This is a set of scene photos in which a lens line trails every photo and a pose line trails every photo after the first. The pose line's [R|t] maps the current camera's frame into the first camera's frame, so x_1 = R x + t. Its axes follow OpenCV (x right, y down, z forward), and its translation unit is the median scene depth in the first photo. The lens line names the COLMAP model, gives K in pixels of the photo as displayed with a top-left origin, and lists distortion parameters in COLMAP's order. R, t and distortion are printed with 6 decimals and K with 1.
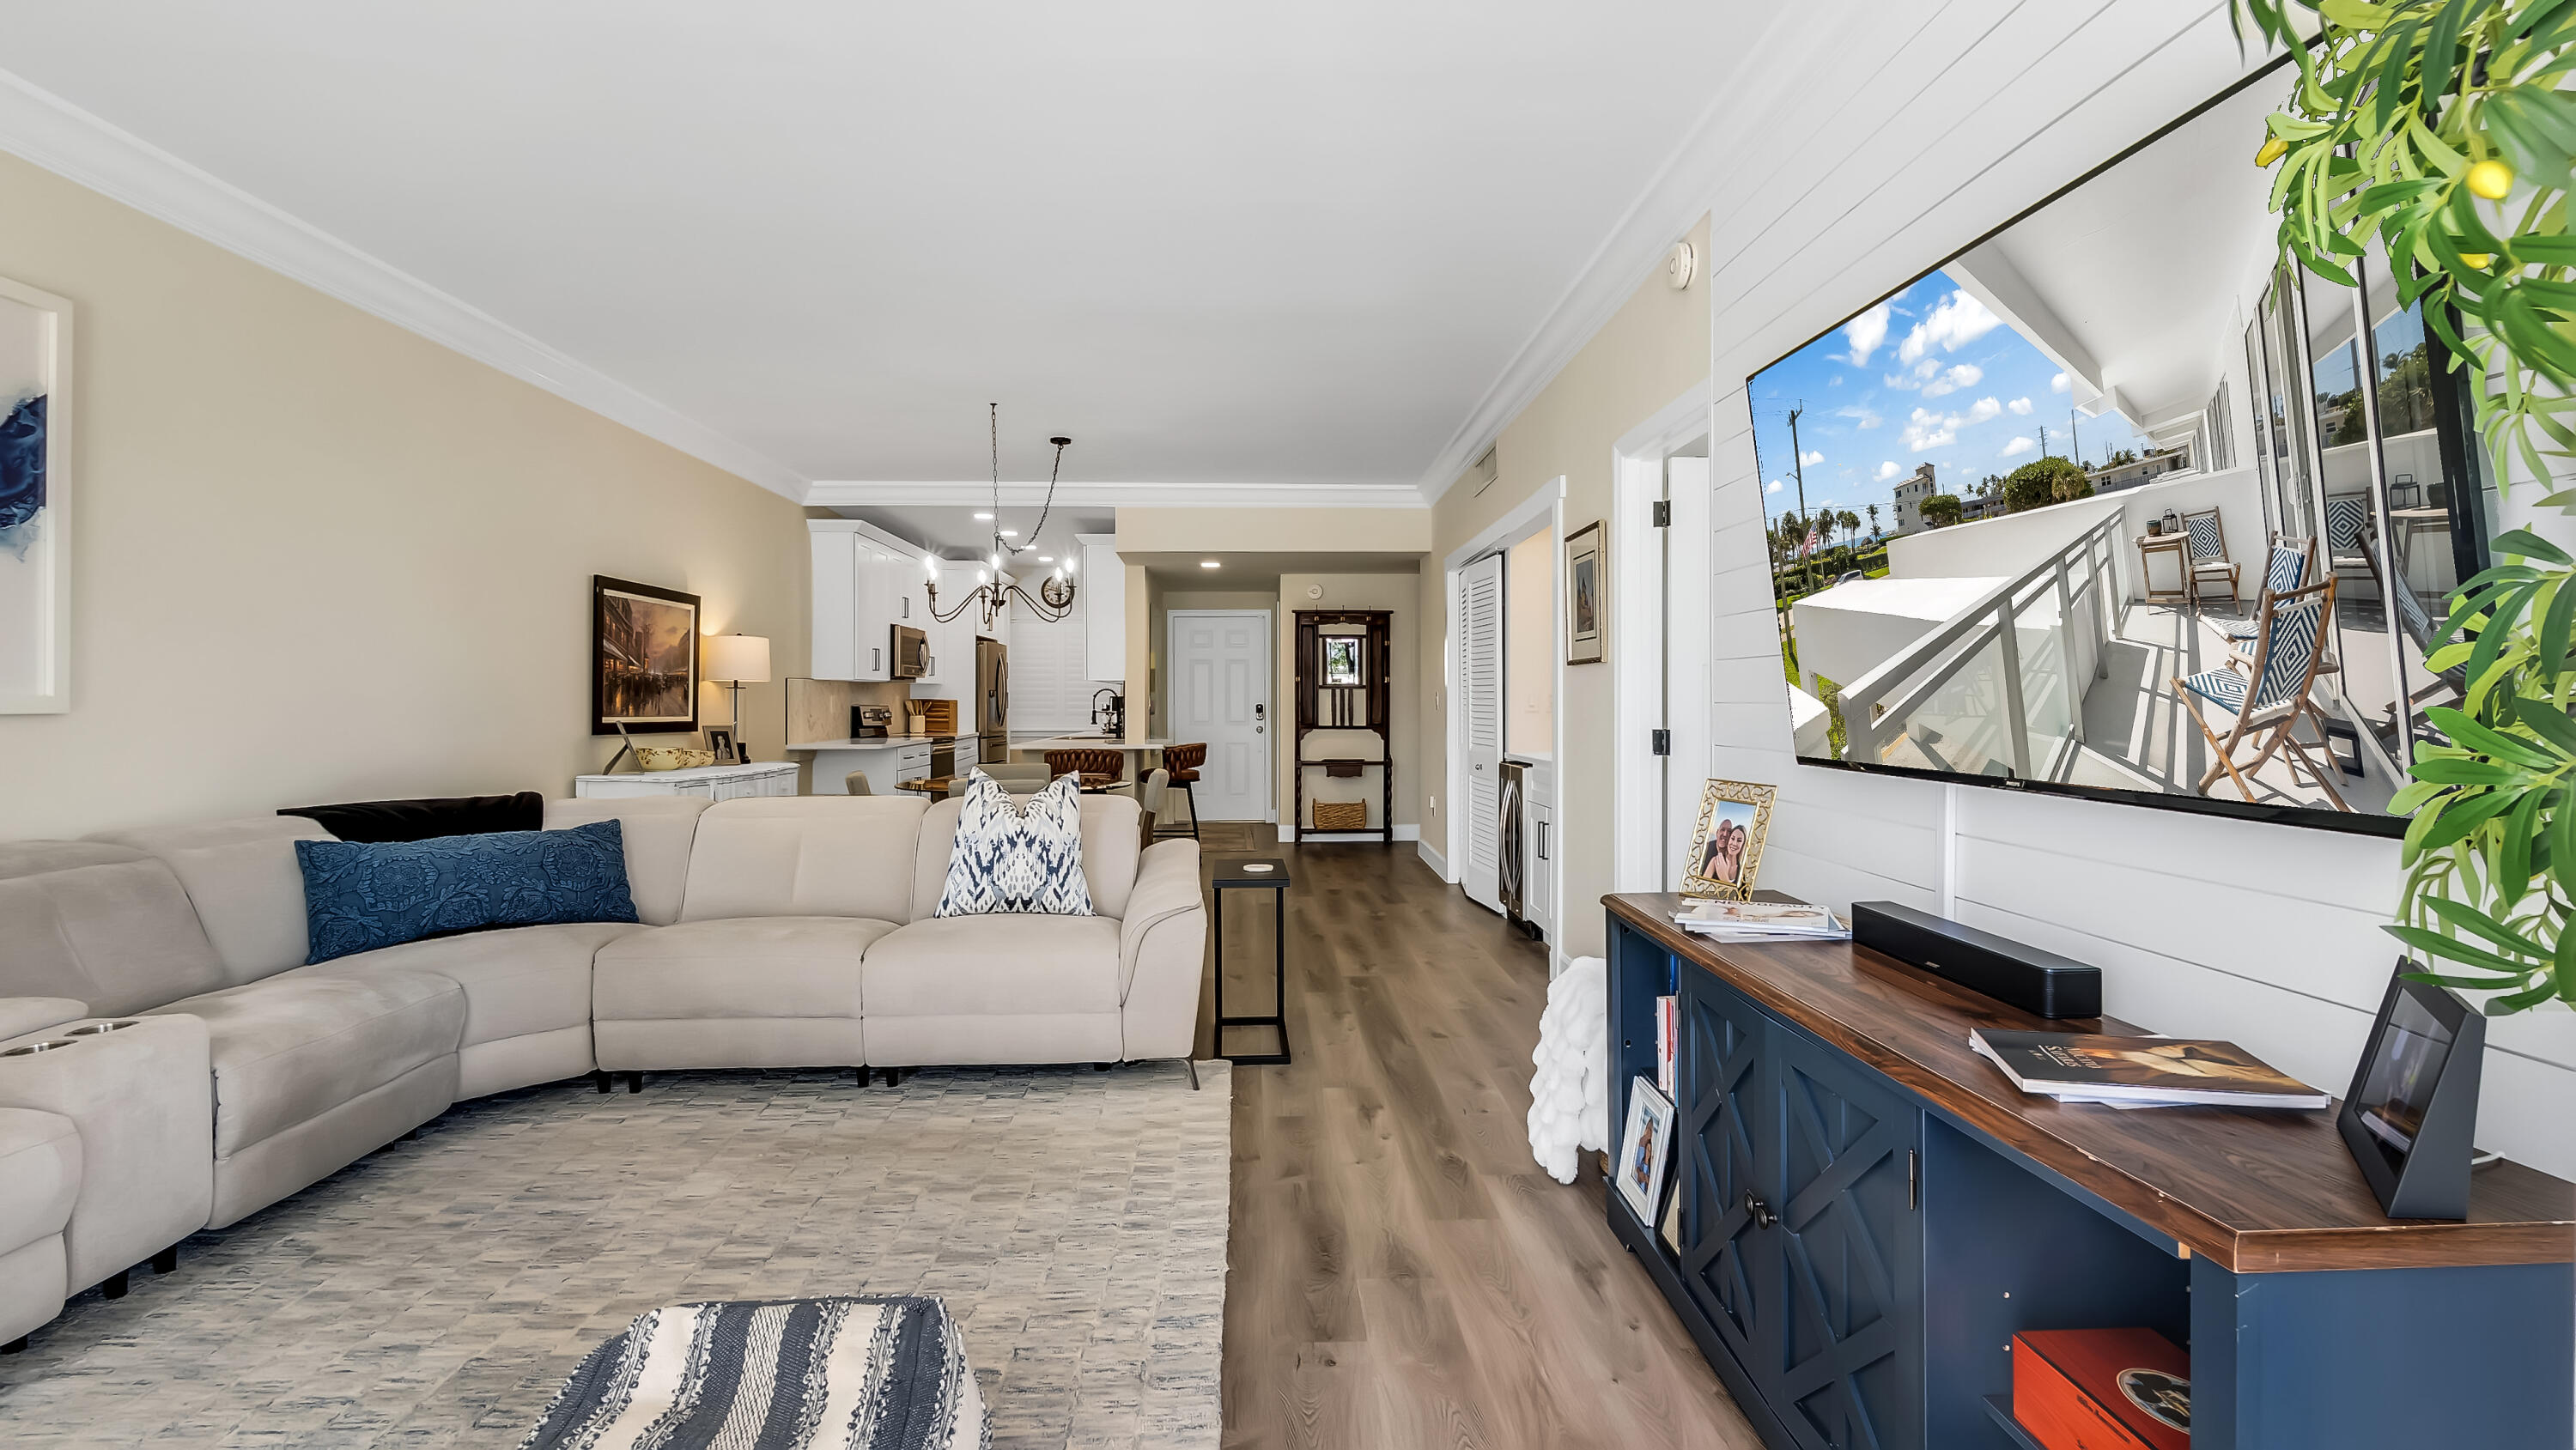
lens RADIAL K [[1203.9, 0, 1277.5], [0, 1203.9, 711.5], [0, 0, 1]] dist [0.000725, 0.000023]
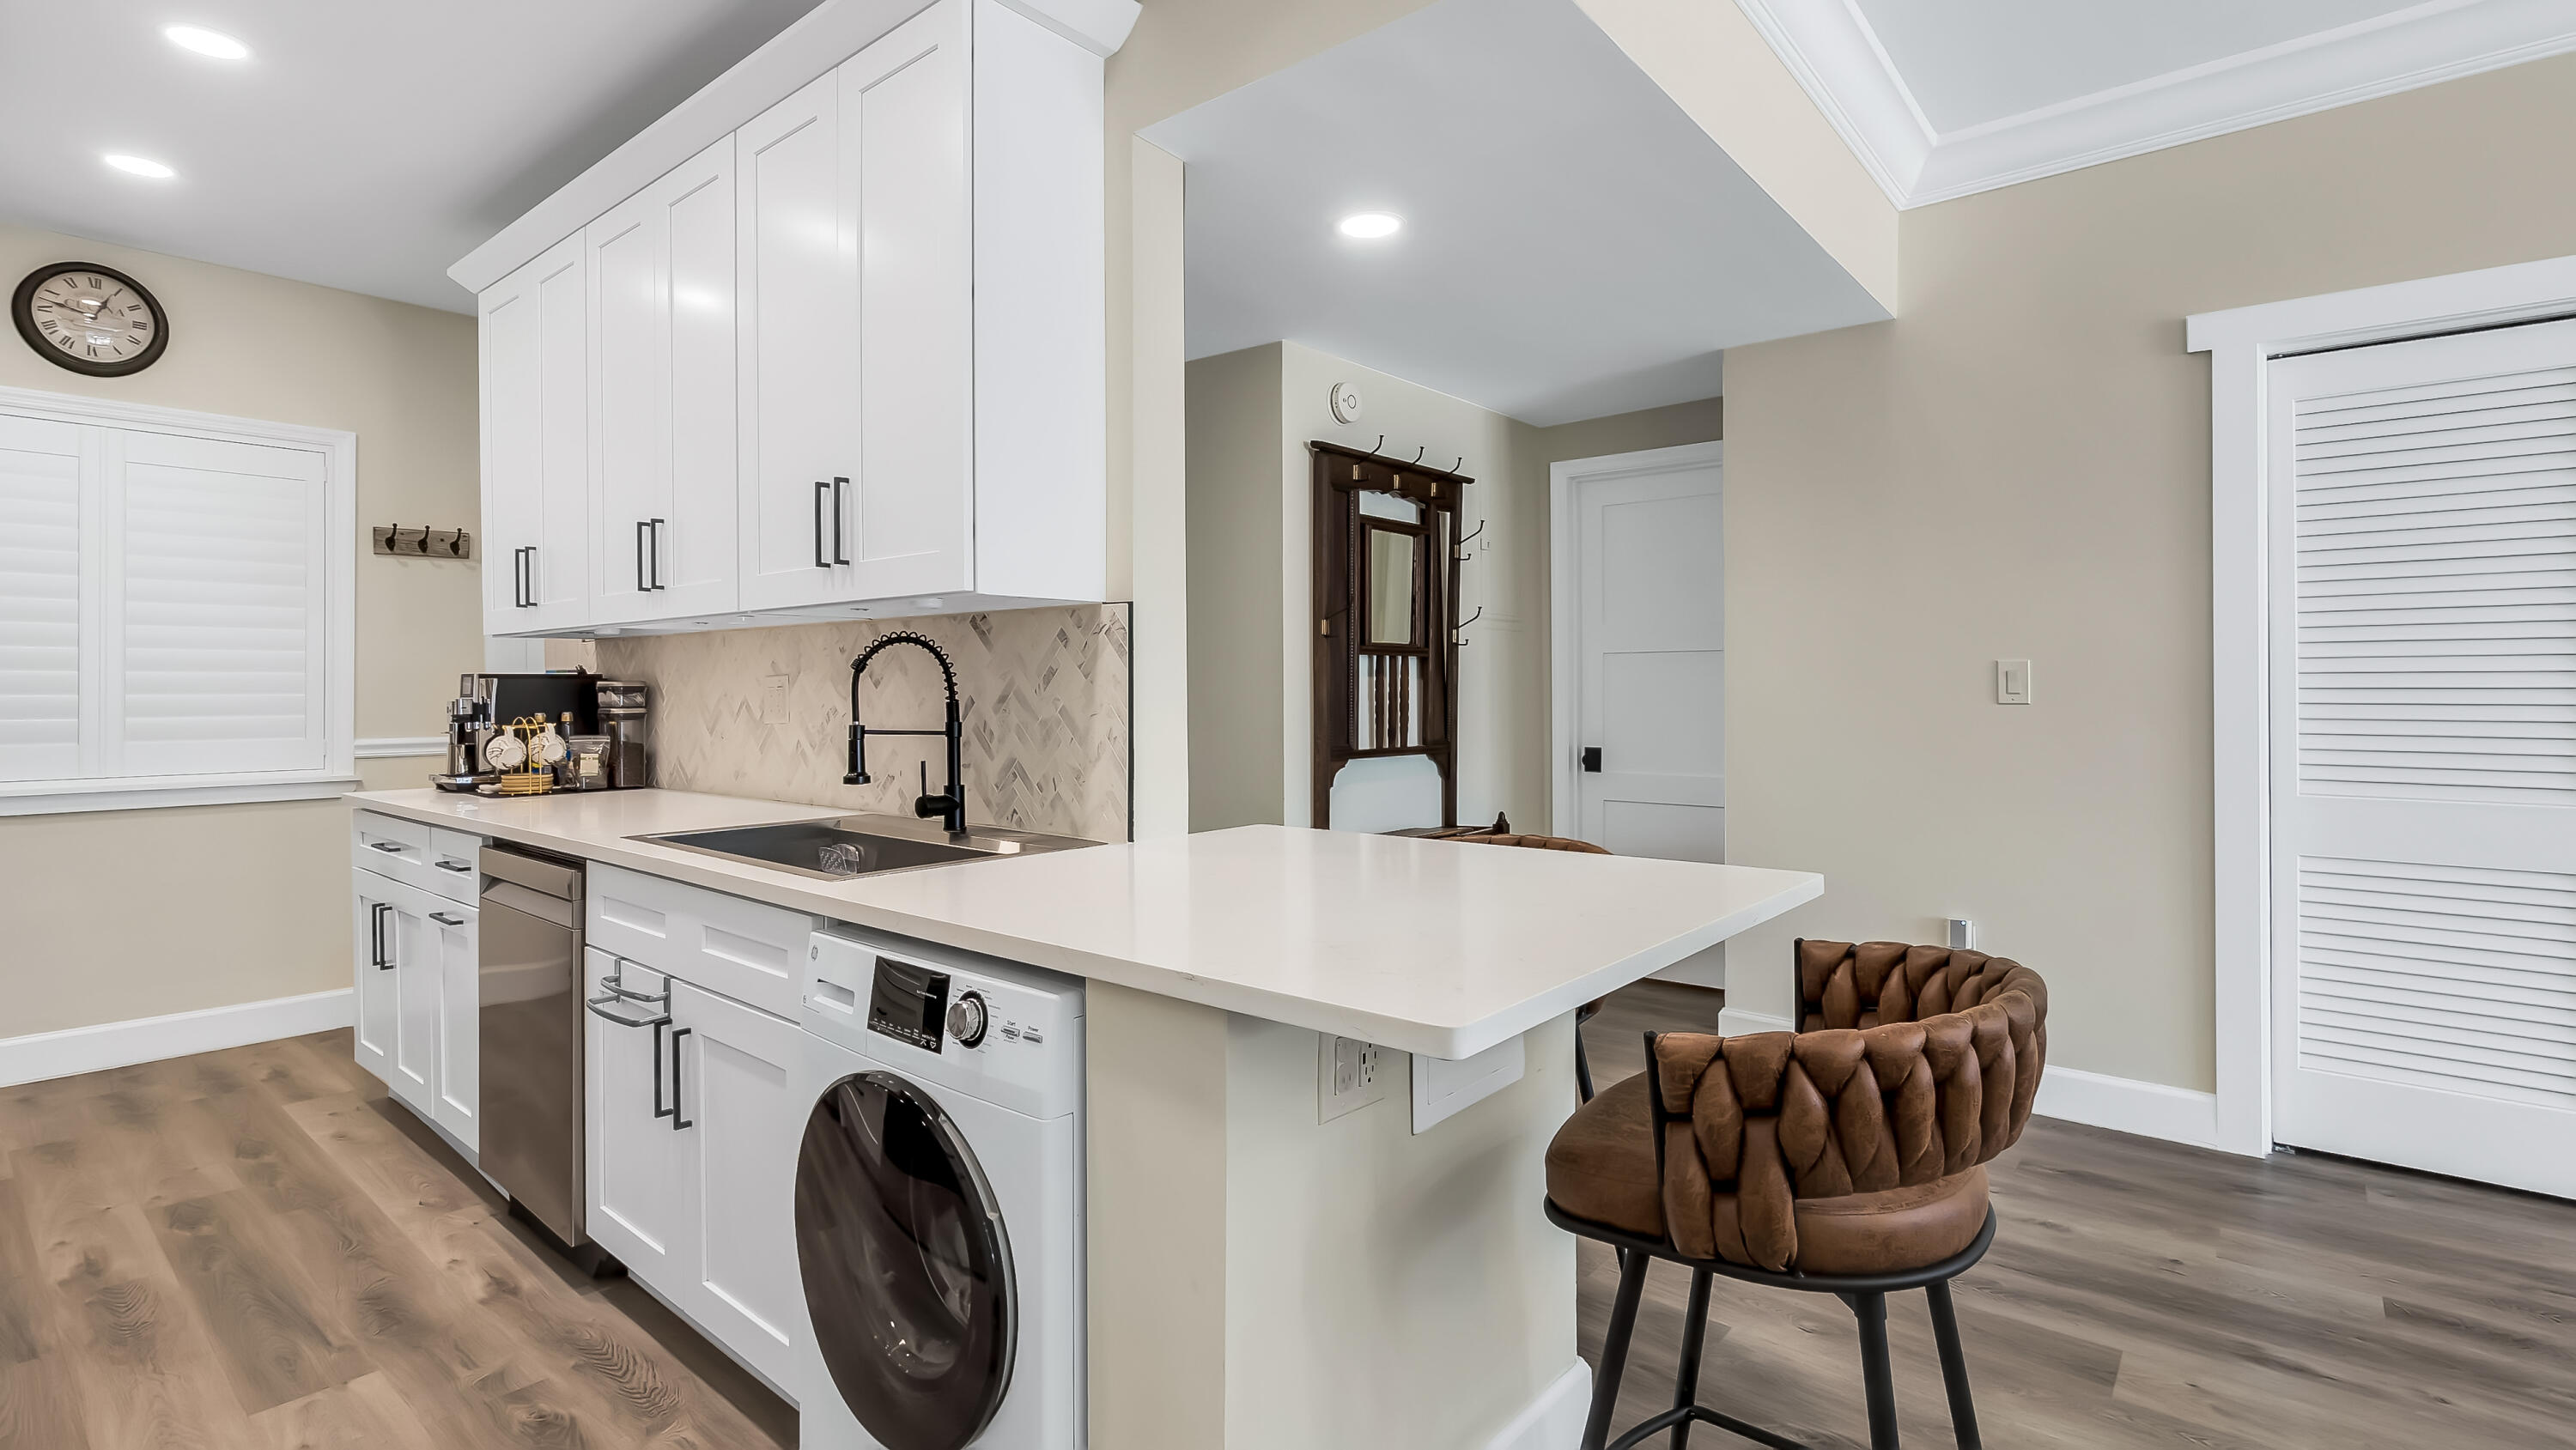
lens RADIAL K [[1195.5, 0, 1292.7], [0, 1195.5, 686.2], [0, 0, 1]] dist [-0.004229, -0.000733]
pose [[0.659501, -0.000393, 0.751704, -0.859358], [0.010686, 0.999904, -0.008853, -0.016741], [-0.751628, 0.013871, 0.659441, 2.435691]]
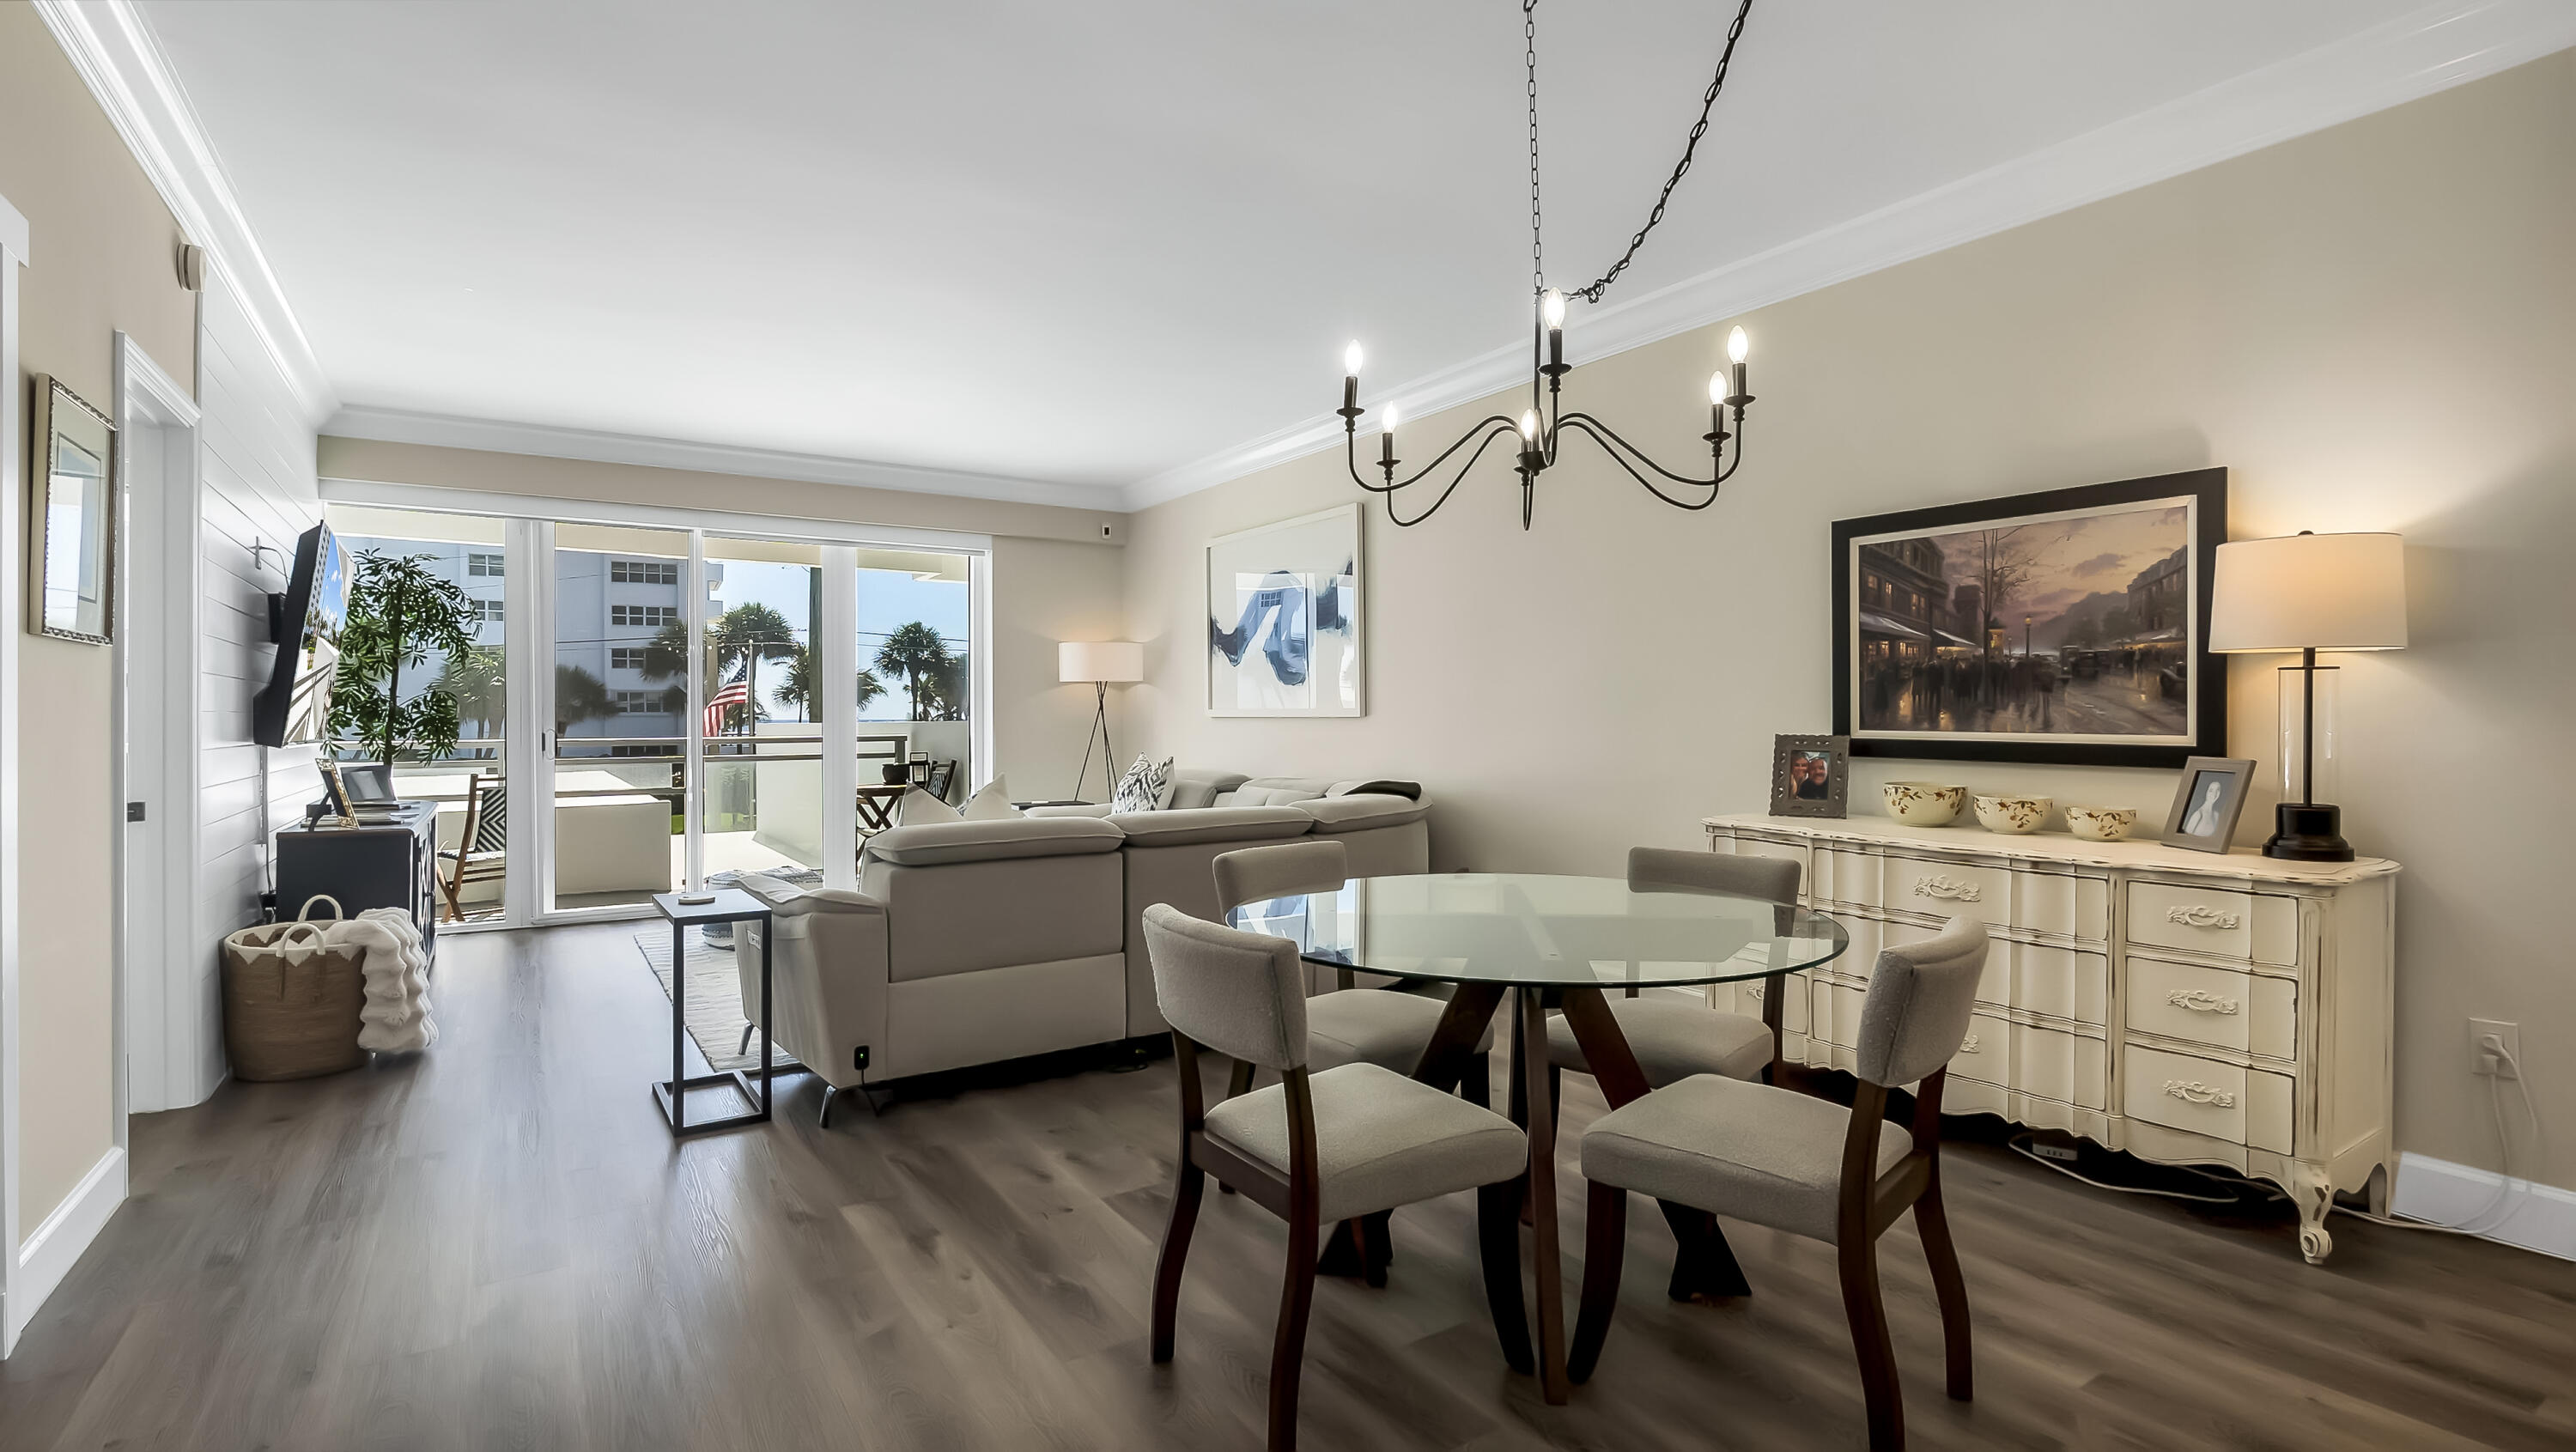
lens RADIAL K [[1185.5, 0, 1290.2], [0, 1185.5, 713.8], [0, 0, 1]] dist [-0.006874, 0.000548]
pose [[-0.846872, 0.000124, -0.531797, 0.101184], [-0.001767, 0.999994, 0.003048, -0.010637], [0.531794, 0.003521, -0.846866, 2.575490]]
